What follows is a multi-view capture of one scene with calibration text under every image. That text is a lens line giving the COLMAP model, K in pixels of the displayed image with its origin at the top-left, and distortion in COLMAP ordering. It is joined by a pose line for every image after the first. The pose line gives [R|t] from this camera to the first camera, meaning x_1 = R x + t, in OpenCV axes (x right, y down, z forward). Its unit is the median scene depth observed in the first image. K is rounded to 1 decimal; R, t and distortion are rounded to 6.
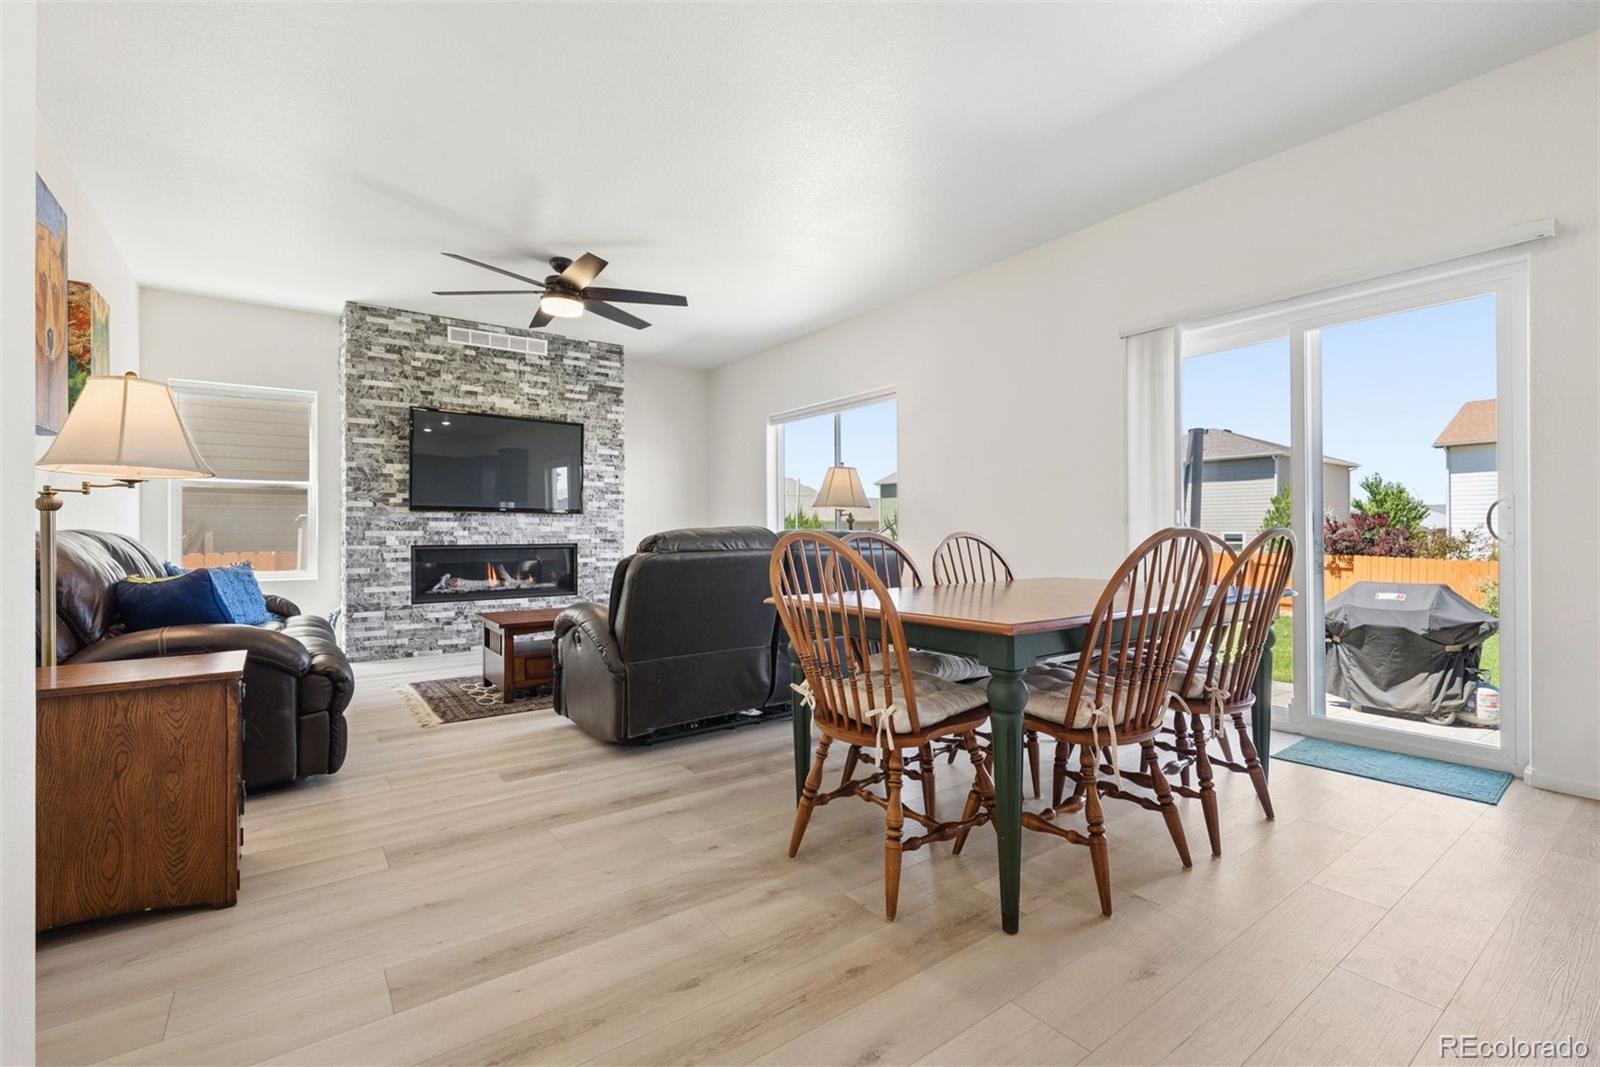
lens RADIAL K [[702.3, 0, 805.9], [0, 702.3, 532.0], [0, 0, 1]] dist [0.001200, -0.000896]
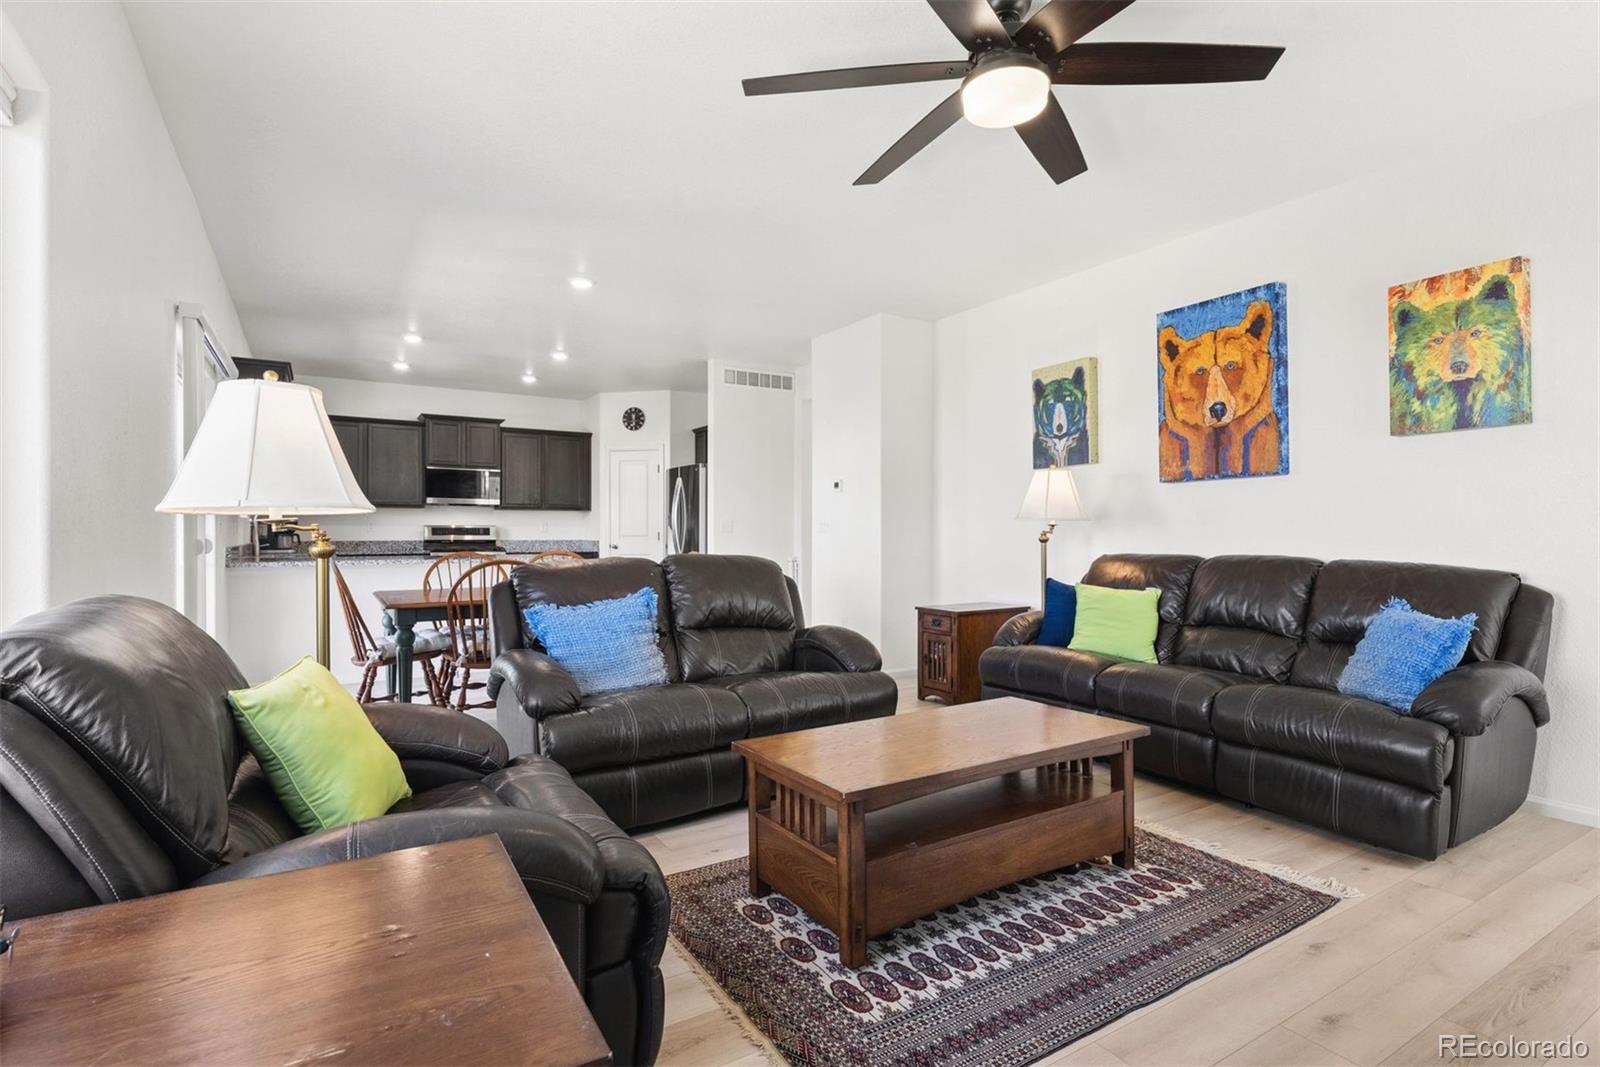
lens RADIAL K [[785.7, 0, 804.0], [0, 785.7, 524.6], [0, 0, 1]] dist [-0.001024, -0.000232]
pose [[-0.996645, 0.003293, 0.081784, -0.208969], [0.002246, 0.999914, -0.012890, -0.021053], [-0.081819, -0.012663, -0.996567, 1.262213]]
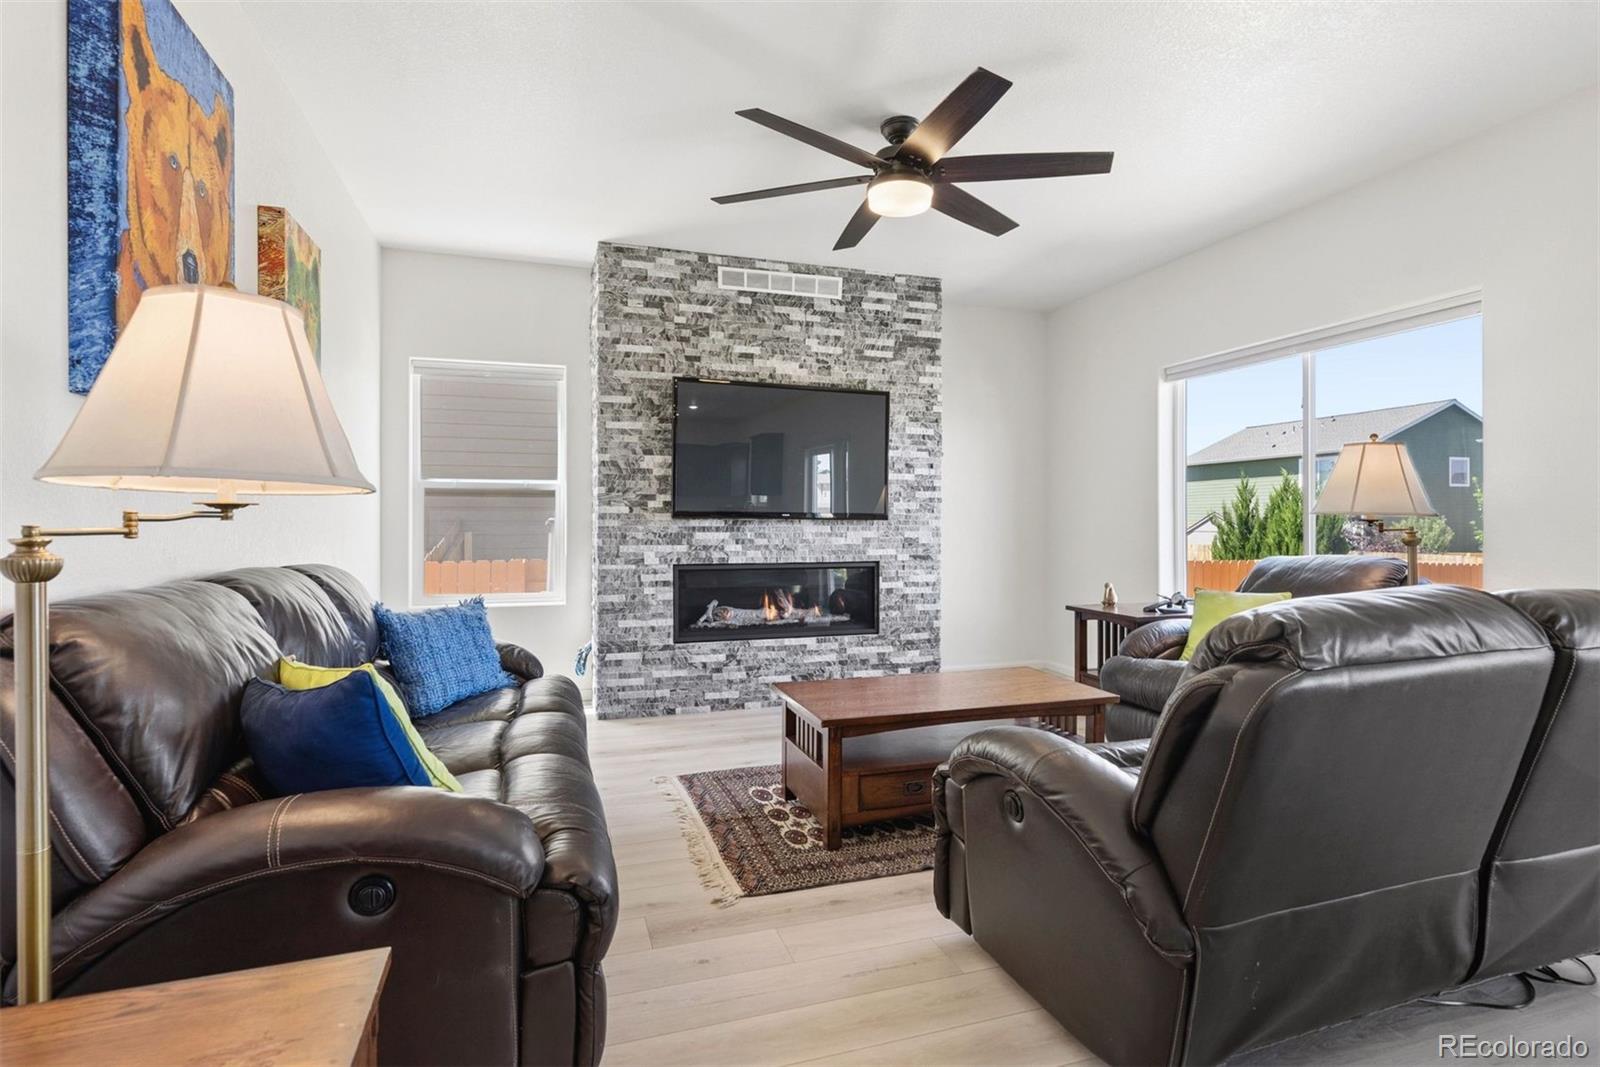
lens RADIAL K [[785.7, 0, 804.0], [0, 785.7, 524.6], [0, 0, 1]] dist [-0.001024, -0.000232]
pose [[0.949639, 0.004115, -0.313318, -0.170708], [-0.003382, 0.999990, 0.002881, -0.026077], [0.313327, -0.001677, 0.949644, 0.254200]]
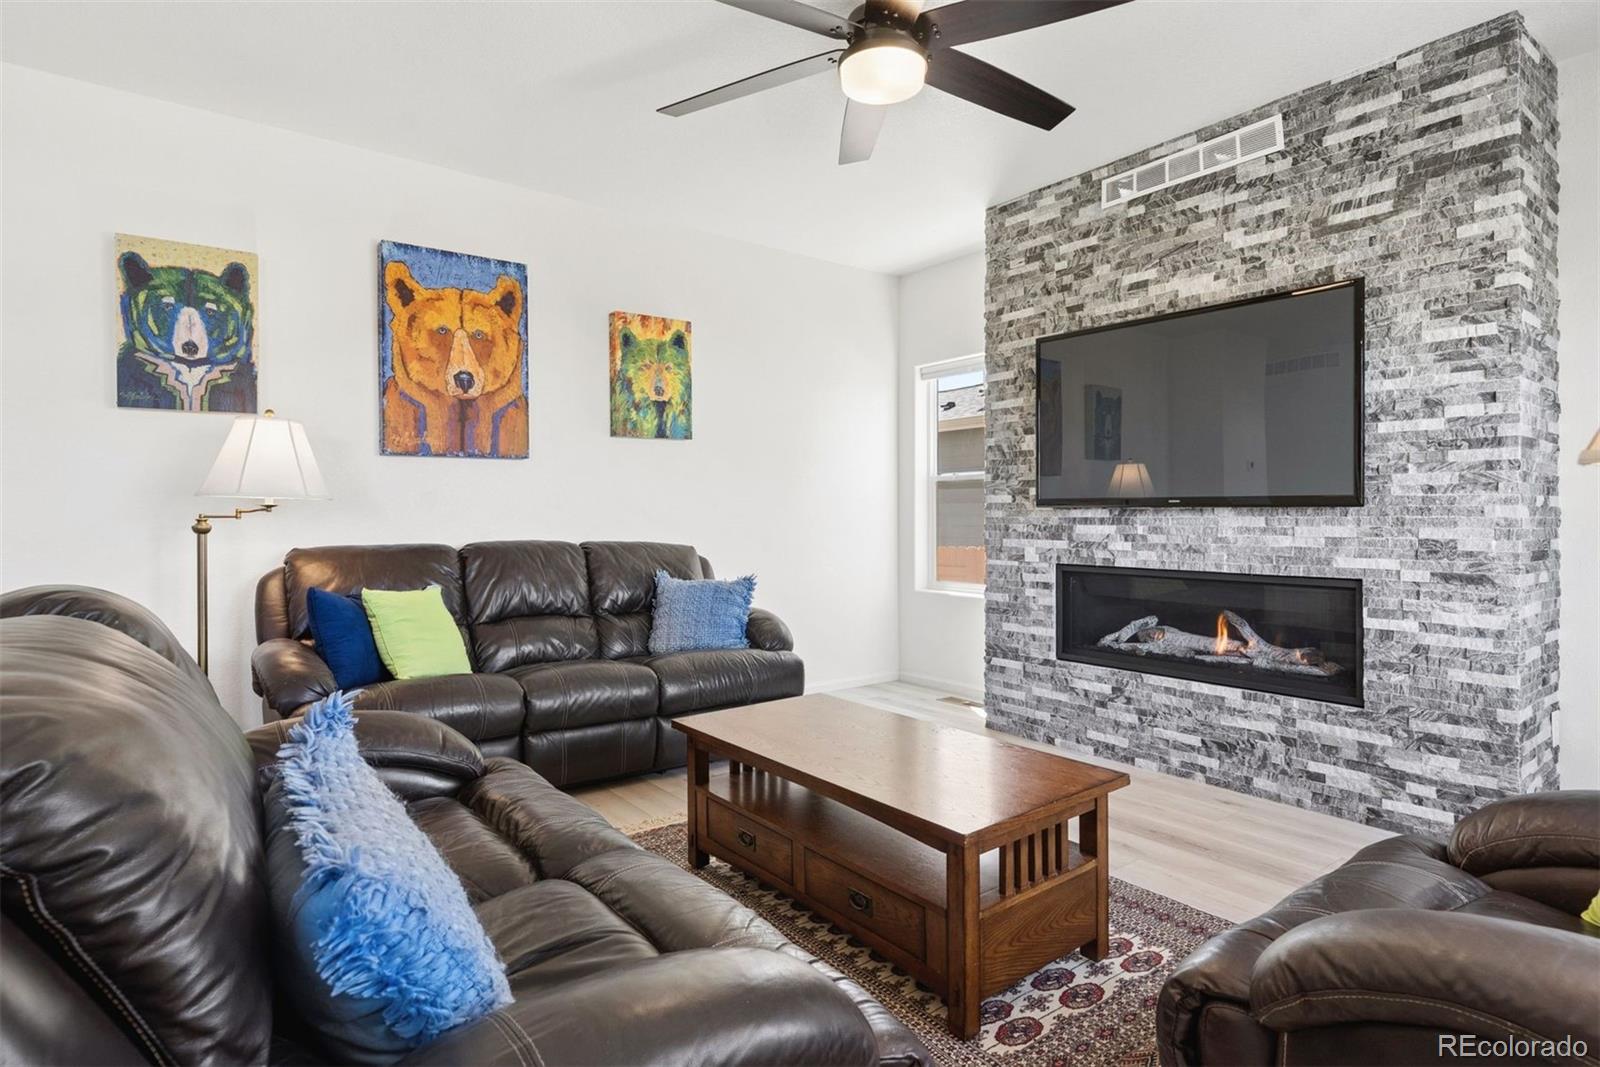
lens RADIAL K [[838.6, 0, 801.2], [0, 838.6, 512.0], [0, 0, 1]] dist [0.000999, -0.000486]
pose [[0.014236, -0.002224, -0.999896, 0.169958], [0.001035, 0.999997, -0.002209, -0.024644], [0.999898, -0.001004, 0.014239, 0.770220]]
